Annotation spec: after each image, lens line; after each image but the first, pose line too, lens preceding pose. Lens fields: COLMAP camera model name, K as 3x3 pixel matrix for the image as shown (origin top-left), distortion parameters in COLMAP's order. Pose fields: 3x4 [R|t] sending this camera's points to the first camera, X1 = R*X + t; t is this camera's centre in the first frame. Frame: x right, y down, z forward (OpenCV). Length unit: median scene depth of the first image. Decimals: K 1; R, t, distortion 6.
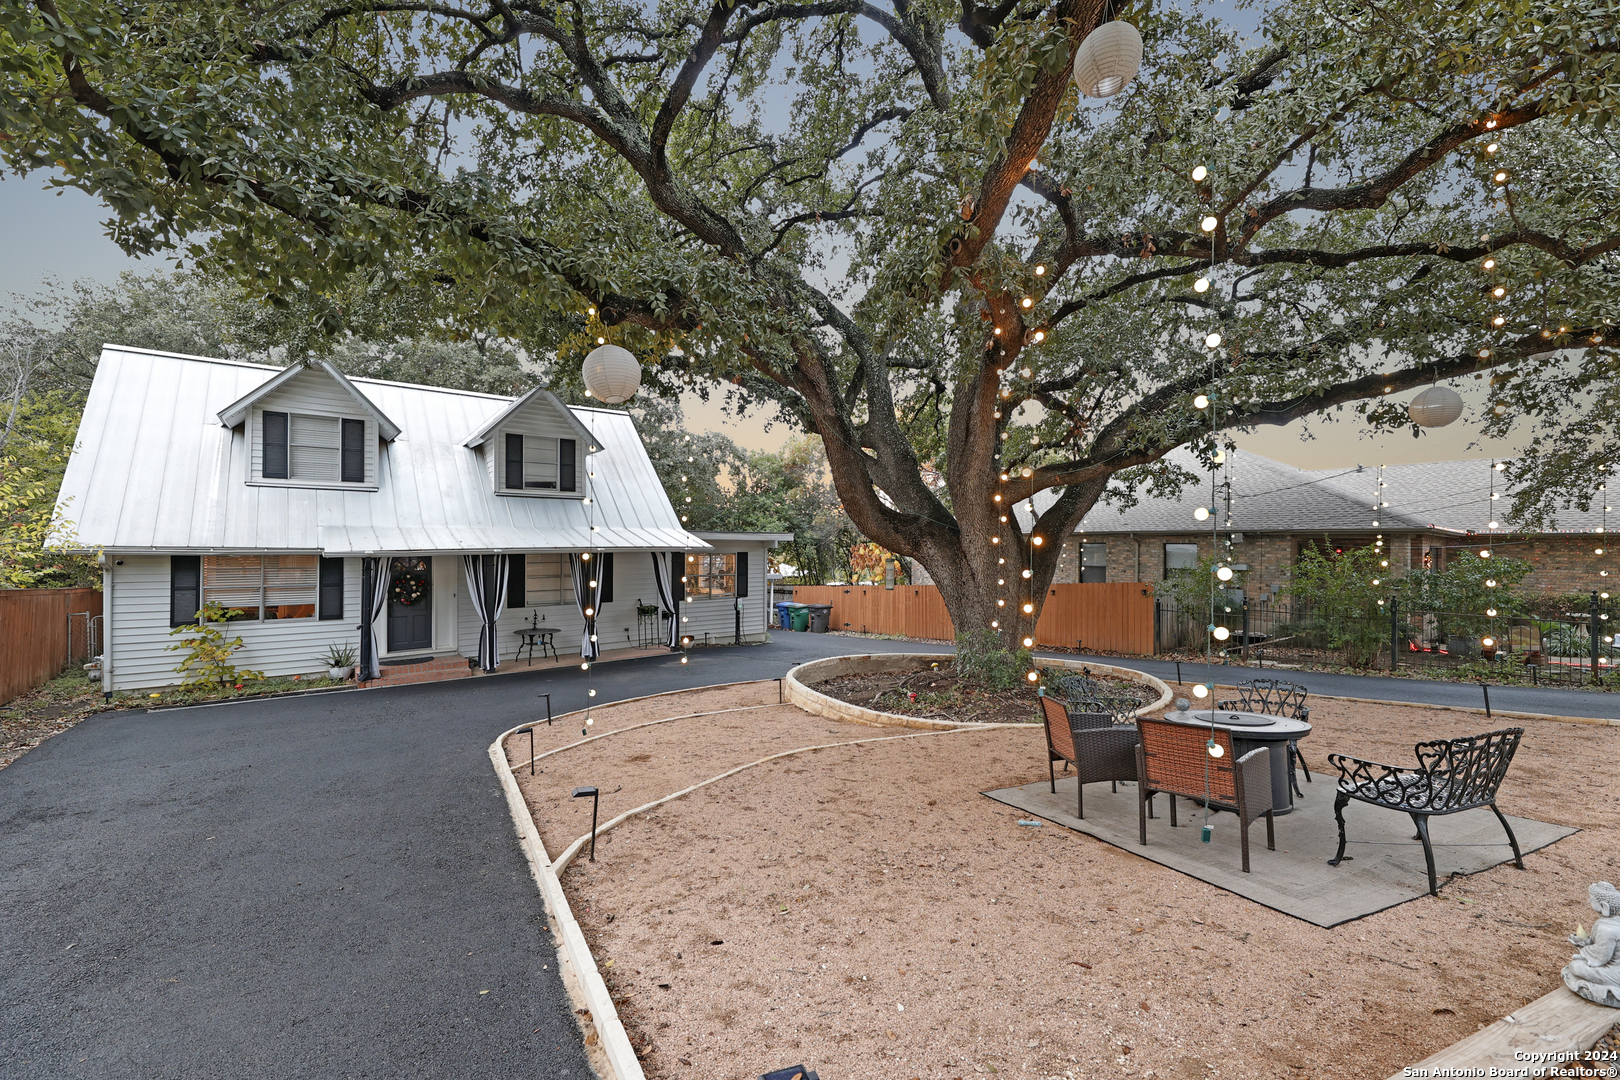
lens RADIAL K [[663.2, 0, 810.0], [0, 663.2, 540.0], [0, 0, 1]] dist [0.001688, -0.003396]
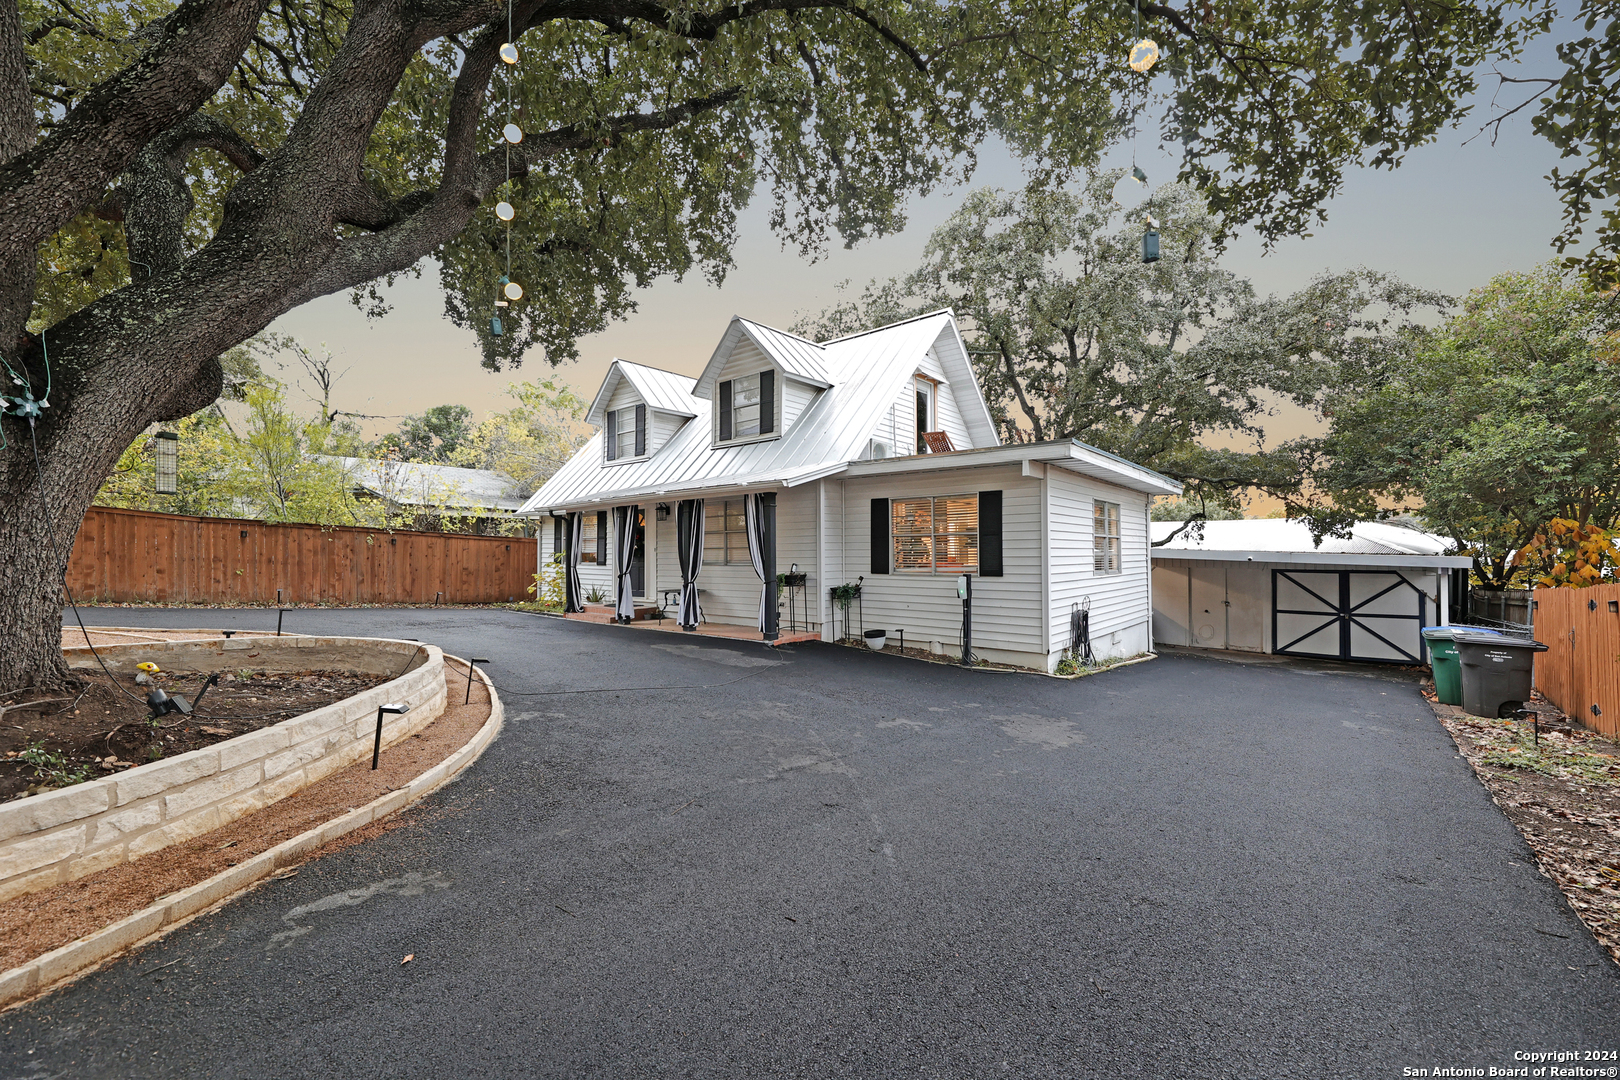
lens RADIAL K [[663.2, 0, 810.0], [0, 663.2, 540.0], [0, 0, 1]] dist [0.001688, -0.003396]
pose [[0.177989, -0.028302, -0.983625, 0.595674], [0.003170, 0.999598, -0.028188, 0.109724], [0.984027, 0.001899, 0.178007, 1.171621]]
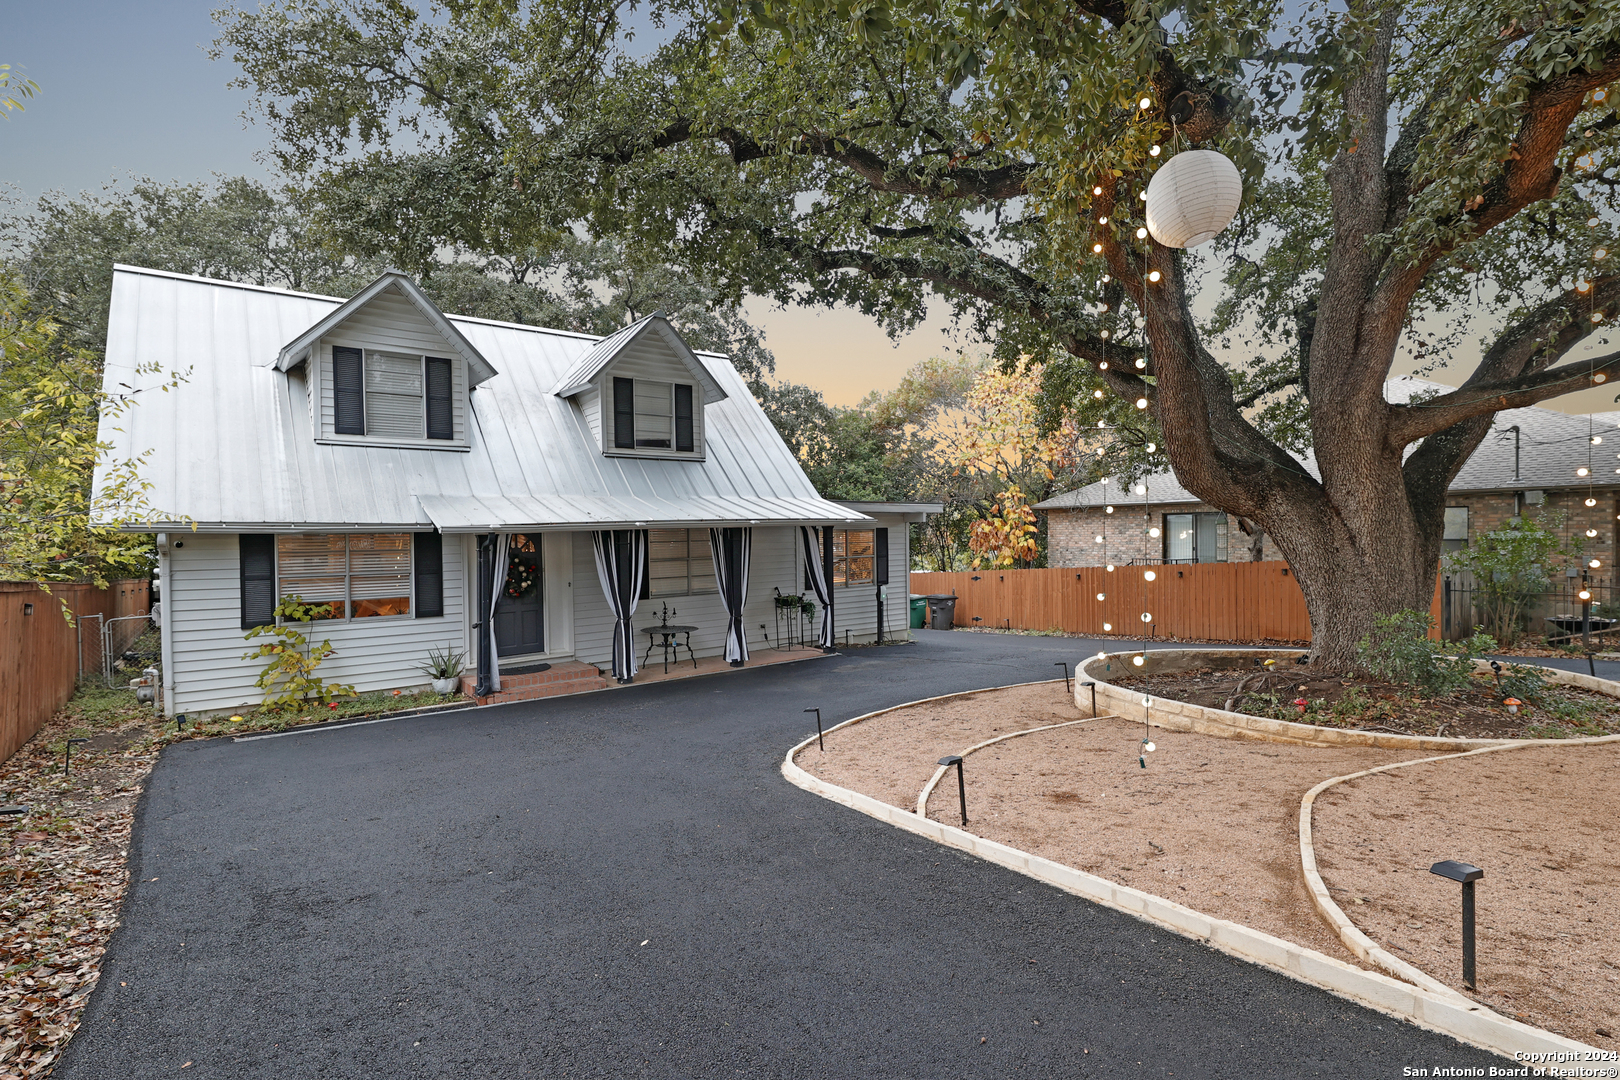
lens RADIAL K [[780.8, 0, 810.0], [0, 780.8, 540.0], [0, 0, 1]] dist [0.002572, -0.000123]
pose [[0.999793, -0.017240, -0.010780, -0.269991], [0.017427, 0.999695, 0.017491, 0.022626], [0.010475, -0.017675, 0.999789, 0.100378]]
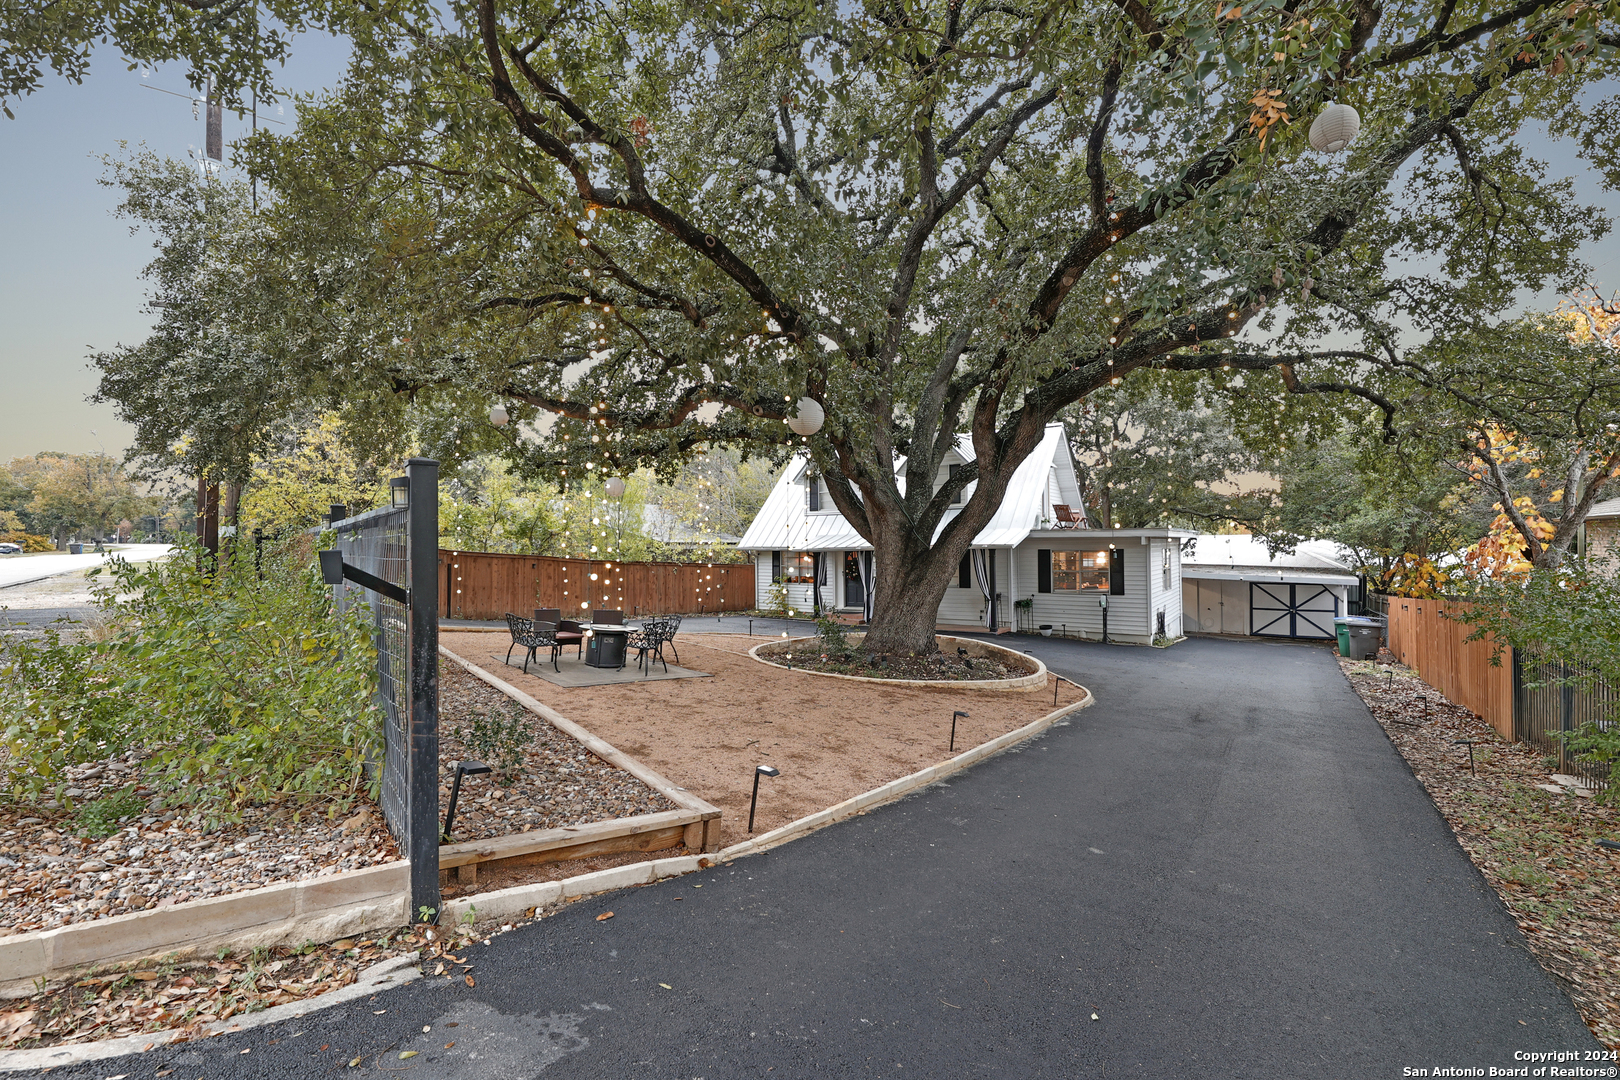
lens RADIAL K [[703.0, 0, 808.7], [0, 703.0, 533.6], [0, 0, 1]] dist [-0.009085, -0.000150]
pose [[0.260139, -0.027446, -0.965181, 1.197383], [0.013765, 0.999600, -0.024714, 0.021994], [0.965473, -0.006857, 0.260413, 0.439974]]
